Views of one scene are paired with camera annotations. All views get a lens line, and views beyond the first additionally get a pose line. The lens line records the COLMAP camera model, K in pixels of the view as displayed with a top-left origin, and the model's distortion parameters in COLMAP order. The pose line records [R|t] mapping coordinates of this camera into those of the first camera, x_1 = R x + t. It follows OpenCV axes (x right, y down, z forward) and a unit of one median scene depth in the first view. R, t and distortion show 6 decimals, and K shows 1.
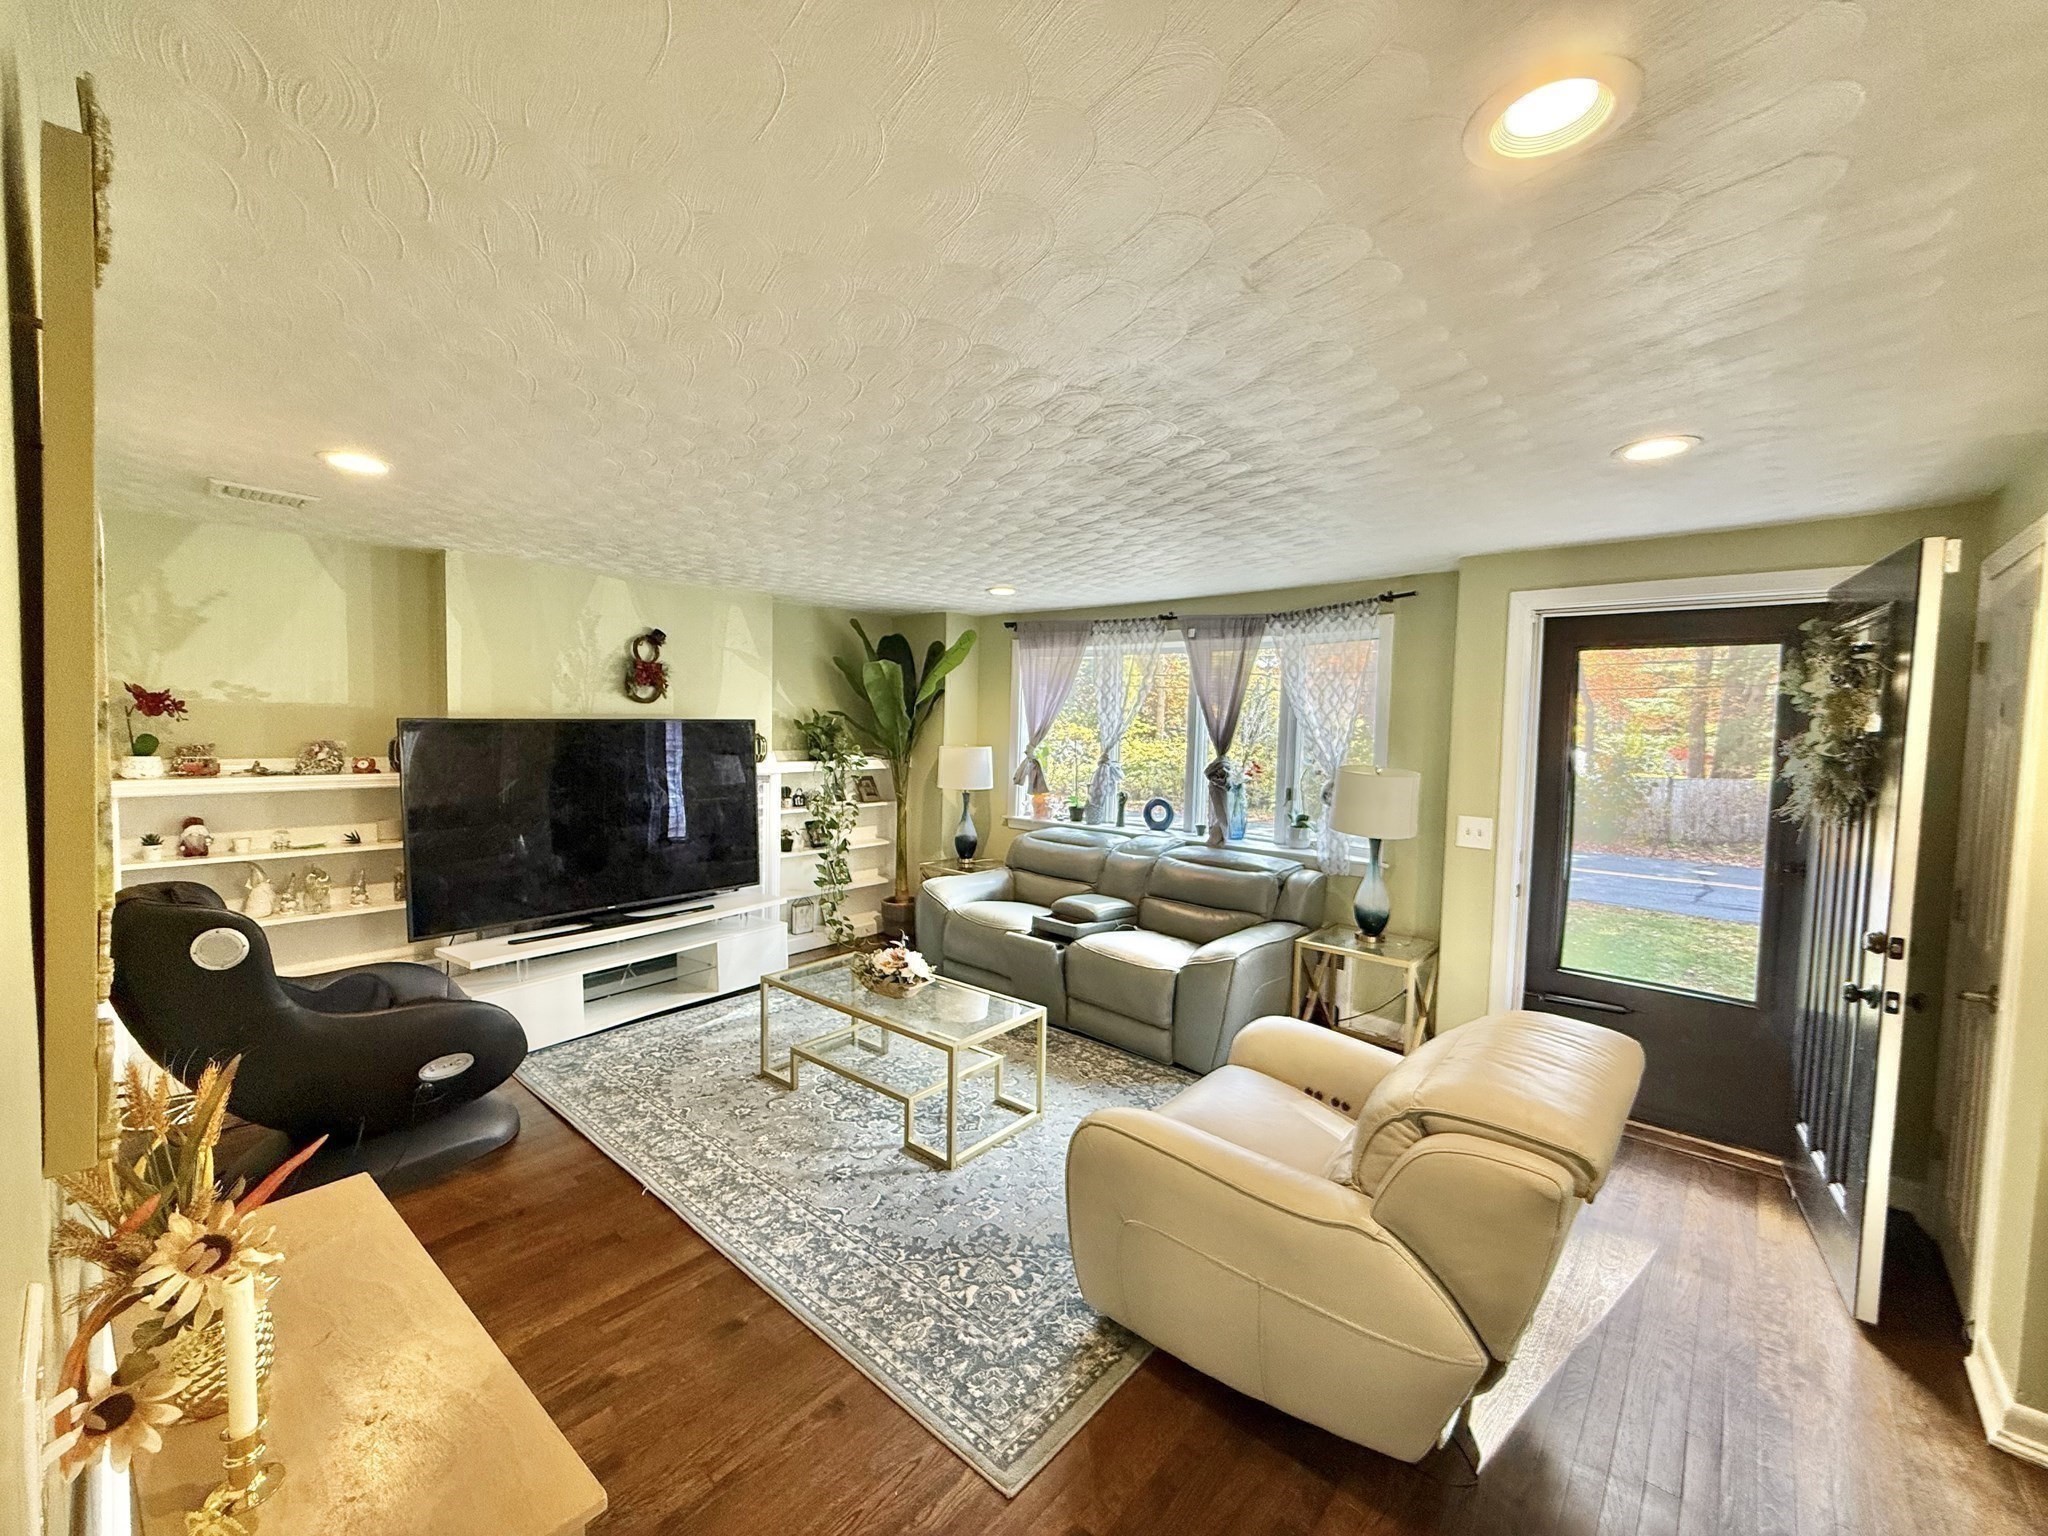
lens RADIAL K [[817.8, 0, 1016.8], [0, 817.8, 768.7], [0, 0, 1]] dist [-0.001705, 0.000154]
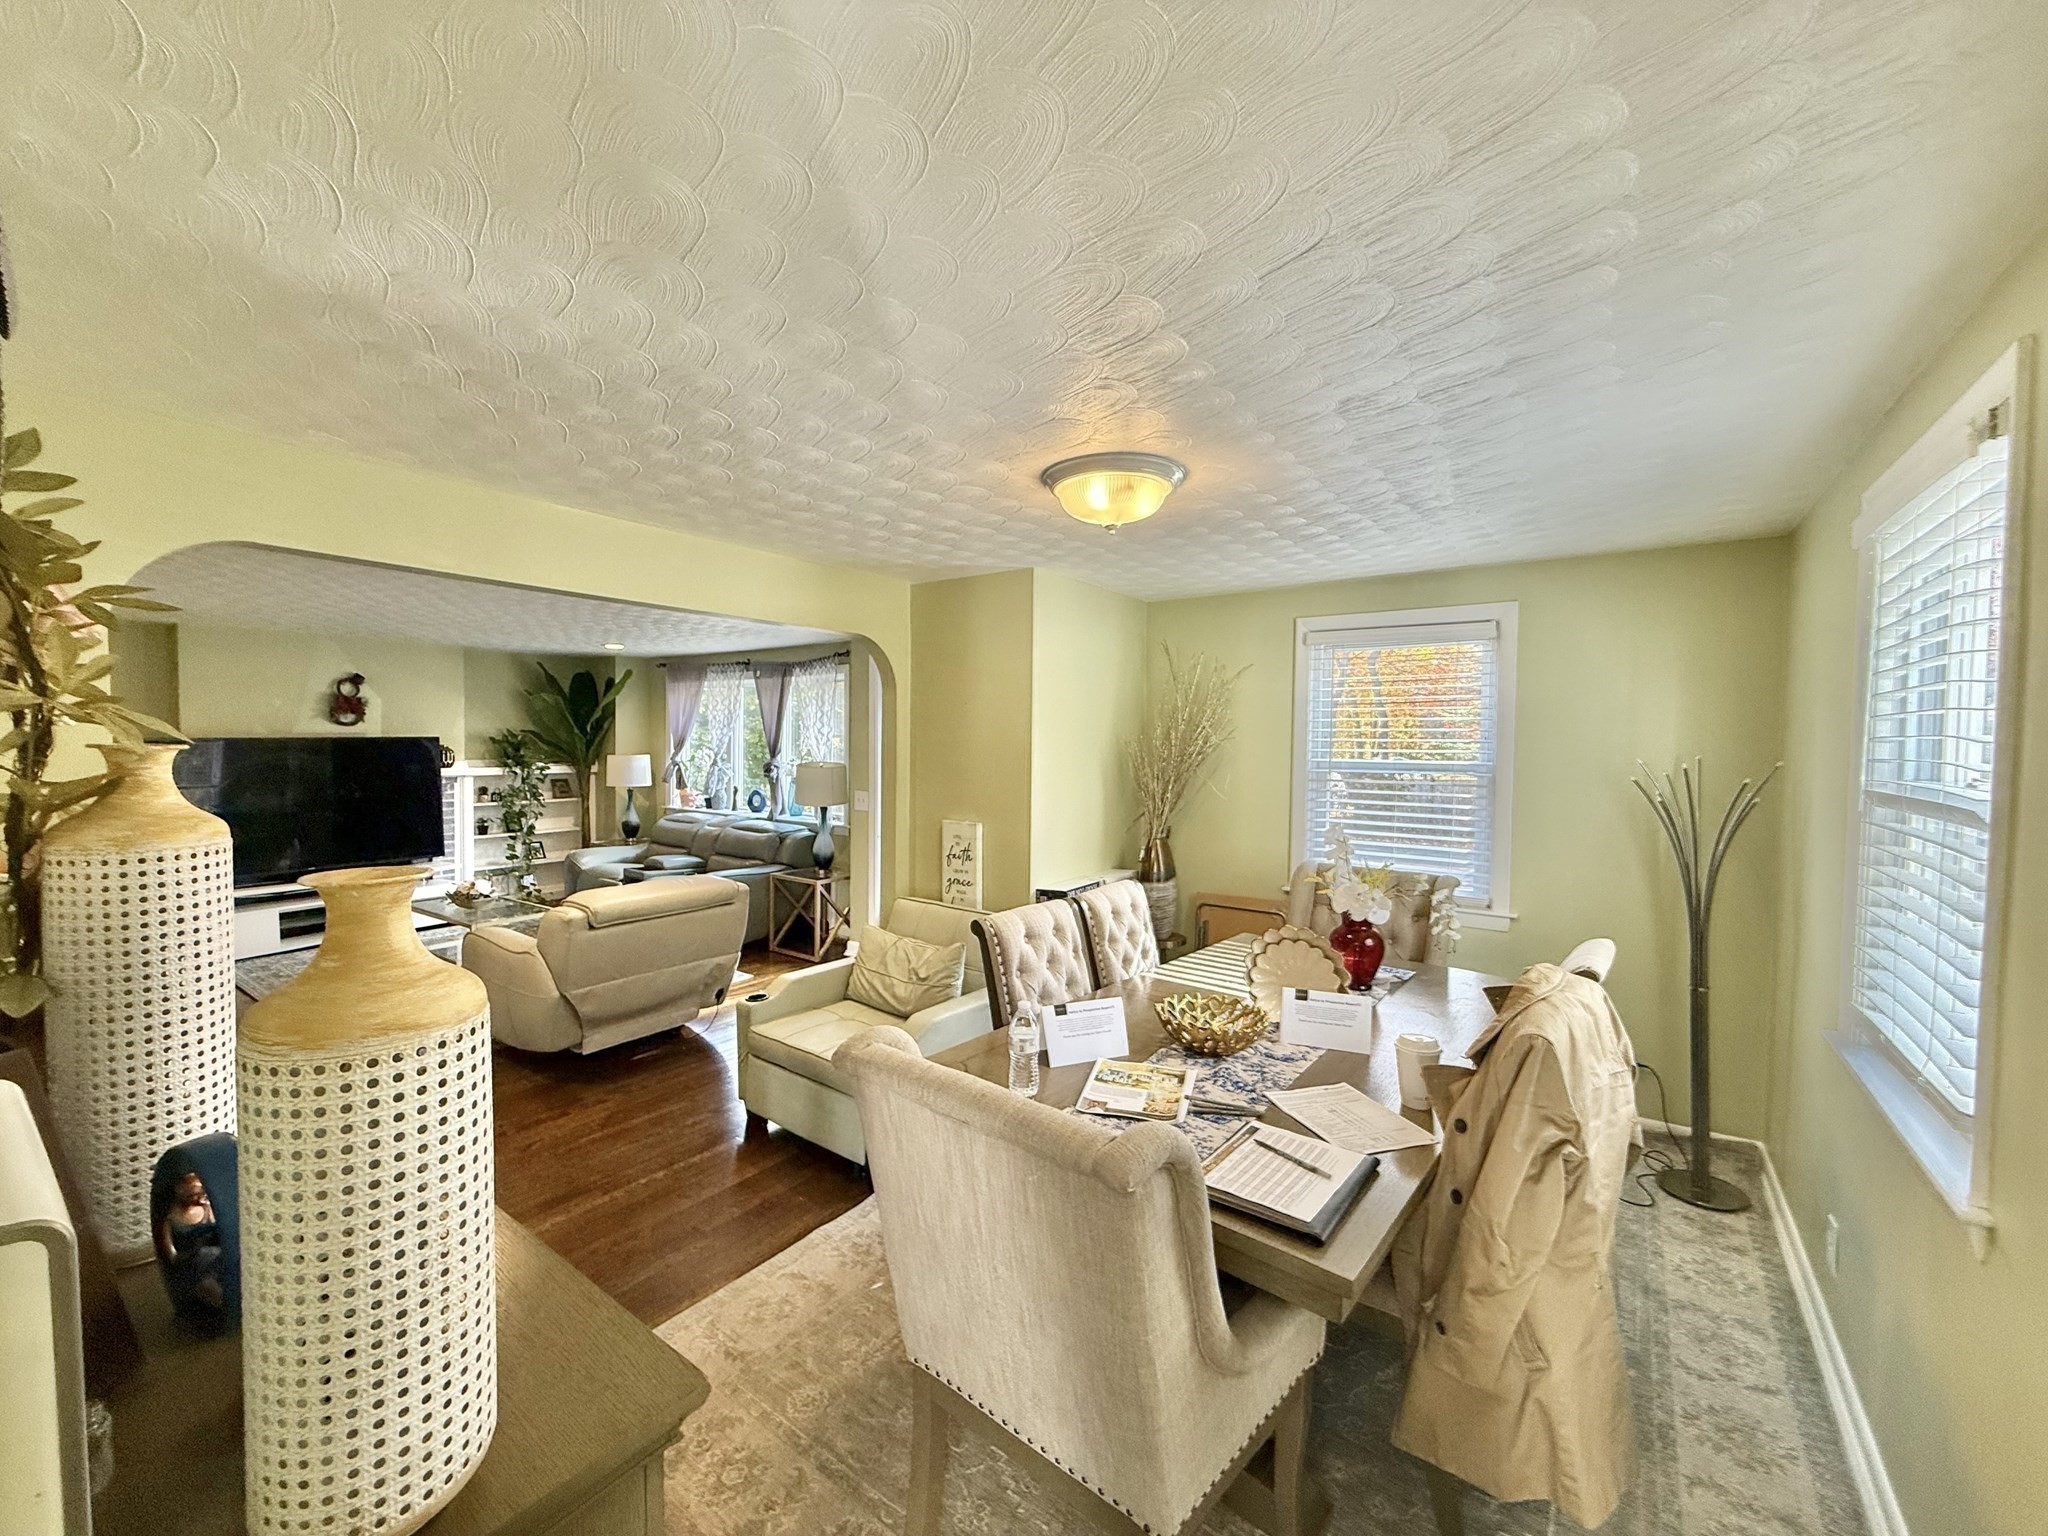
lens RADIAL K [[817.8, 0, 1016.8], [0, 817.8, 768.7], [0, 0, 1]] dist [-0.001705, 0.000154]
pose [[0.995070, -0.014262, 0.098141, 0.648278], [0.016129, 0.999703, -0.018253, 0.044126], [-0.097852, 0.019746, 0.995005, -0.597047]]
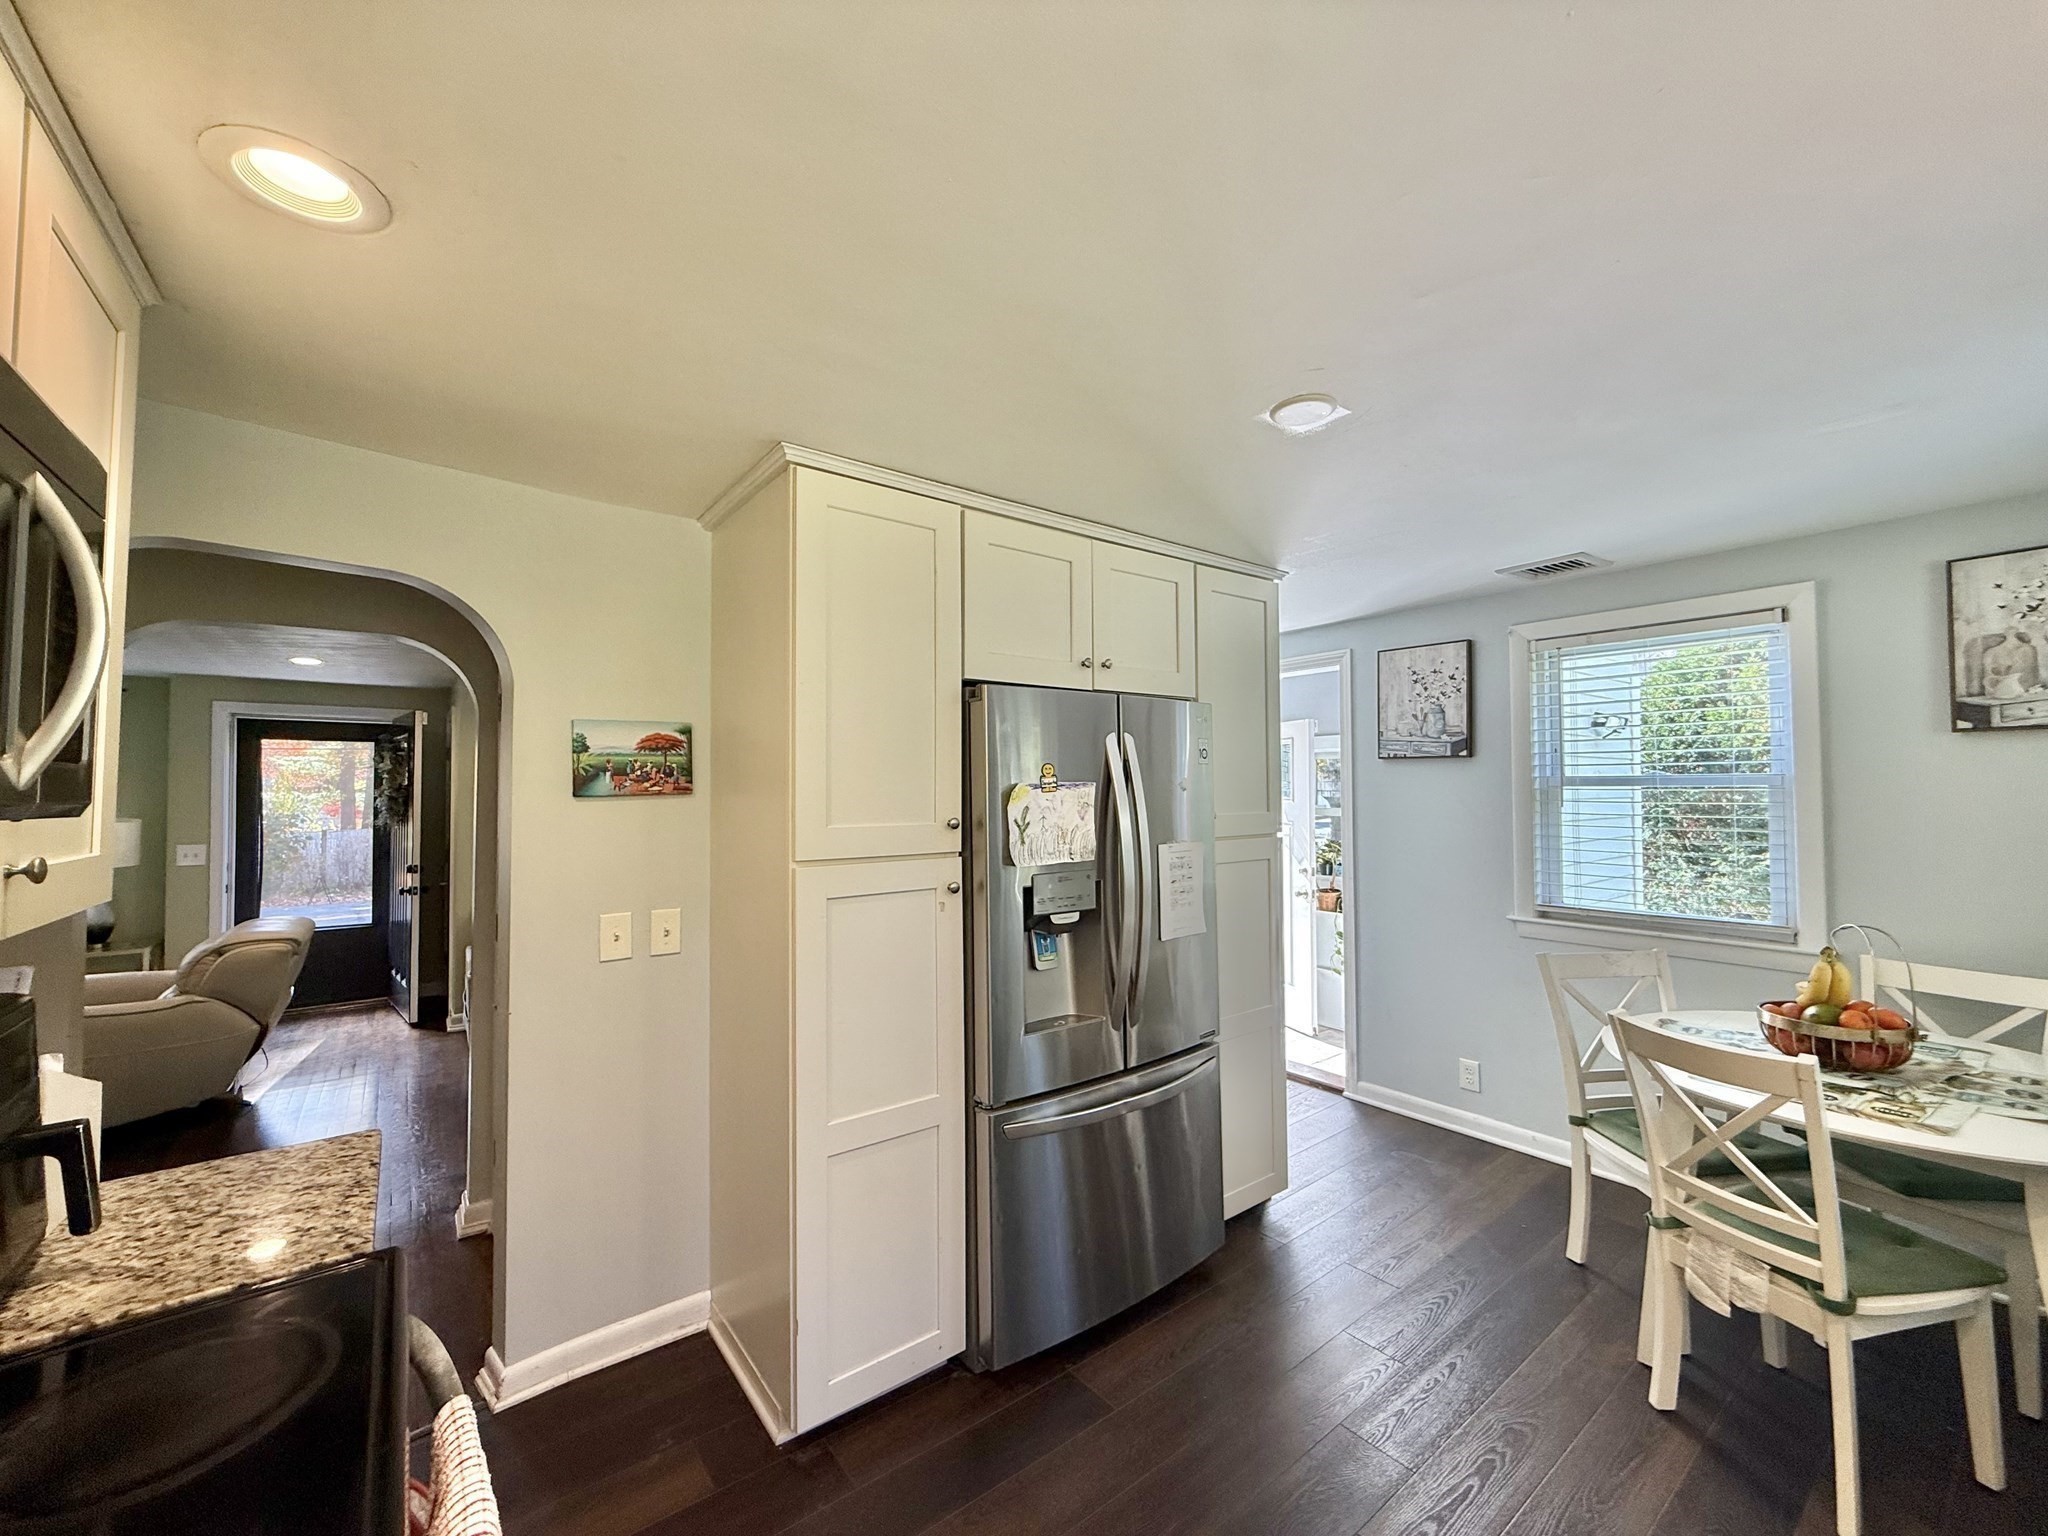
lens RADIAL K [[817.8, 0, 1016.8], [0, 817.8, 768.7], [0, 0, 1]] dist [-0.001705, 0.000154]
pose [[0.190214, 0.003297, 0.981737, -0.577688], [0.065514, 0.997723, -0.016045, 0.038111], [-0.979554, 0.067369, 0.189565, -0.725515]]
